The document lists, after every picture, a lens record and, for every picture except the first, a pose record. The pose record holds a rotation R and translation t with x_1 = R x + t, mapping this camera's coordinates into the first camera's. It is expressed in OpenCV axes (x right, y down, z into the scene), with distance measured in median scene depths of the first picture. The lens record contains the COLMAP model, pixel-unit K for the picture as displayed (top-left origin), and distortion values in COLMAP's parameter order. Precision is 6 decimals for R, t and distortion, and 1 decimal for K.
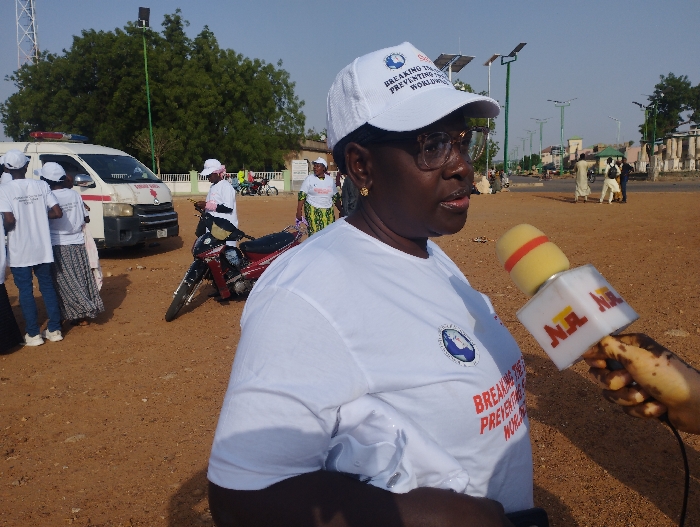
lens RADIAL K [[585.1, 0, 354.8], [0, 585.1, 263.3], [0, 0, 1]] dist [0.077377, -0.097202]
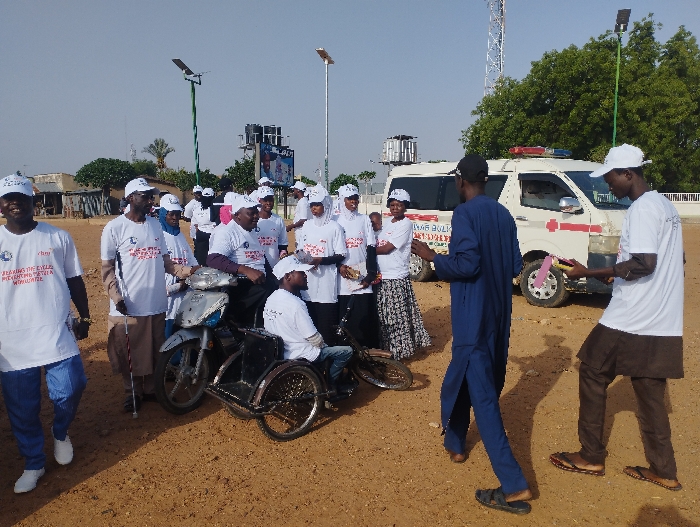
lens RADIAL K [[585.1, 0, 350.2], [0, 585.1, 259.9], [0, 0, 1]] dist [0.077377, -0.097202]
pose [[0.758364, 0.084732, -0.646300, -0.149036], [-0.108985, 0.994040, 0.002440, -0.034212], [0.642656, 0.068586, 0.763079, 0.199776]]
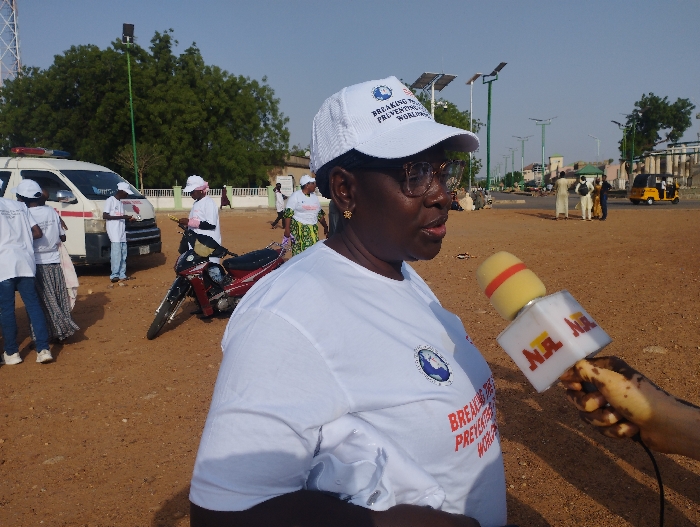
lens RADIAL K [[585.1, 0, 355.9], [0, 585.1, 263.3], [0, 0, 1]] dist [0.077377, -0.097202]
pose [[0.999594, 0.000573, 0.028479, 0.000264], [0.000190, 0.999641, -0.026775, -0.001461], [-0.028484, 0.026769, 0.999236, -0.001947]]
